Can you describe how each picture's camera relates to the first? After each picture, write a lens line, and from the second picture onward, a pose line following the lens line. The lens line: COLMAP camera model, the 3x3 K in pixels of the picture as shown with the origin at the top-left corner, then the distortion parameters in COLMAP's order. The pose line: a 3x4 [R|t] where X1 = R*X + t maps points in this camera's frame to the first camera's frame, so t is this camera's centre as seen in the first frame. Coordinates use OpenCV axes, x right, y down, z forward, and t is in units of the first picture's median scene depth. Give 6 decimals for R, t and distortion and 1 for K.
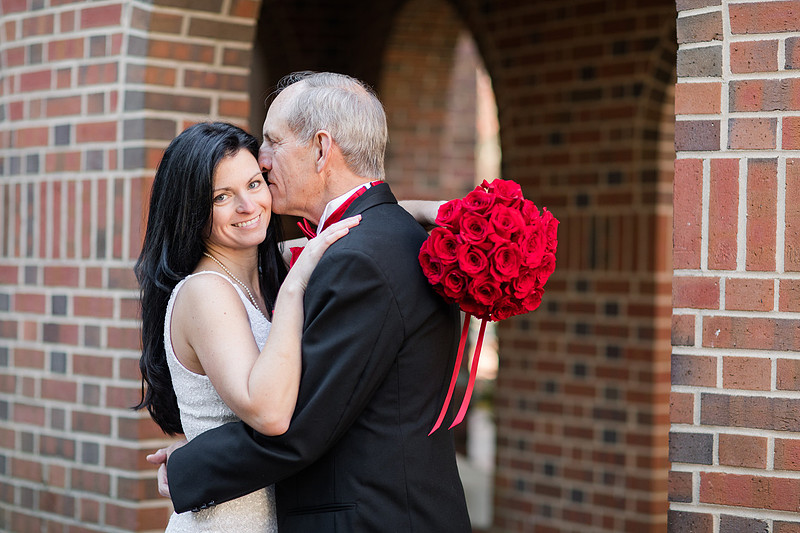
lens RADIAL K [[1967.6, 0, 399.3], [0, 1967.6, 266.6], [0, 0, 1]] dist [0.034433, -0.321319]
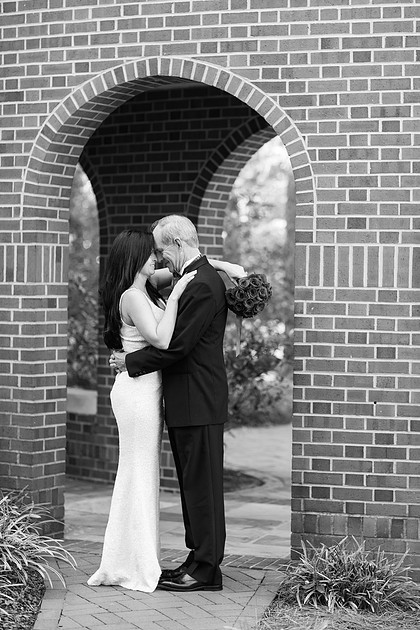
lens RADIAL K [[1579.5, 0, 219.3], [0, 1579.5, 294.7], [0, 0, 1]] dist [0.036957, -0.113514]
pose [[0.948562, -0.007138, 0.316511, -0.497837], [0.003527, 0.999922, 0.011982, -0.009714], [-0.316572, -0.010249, 0.948513, -0.795721]]
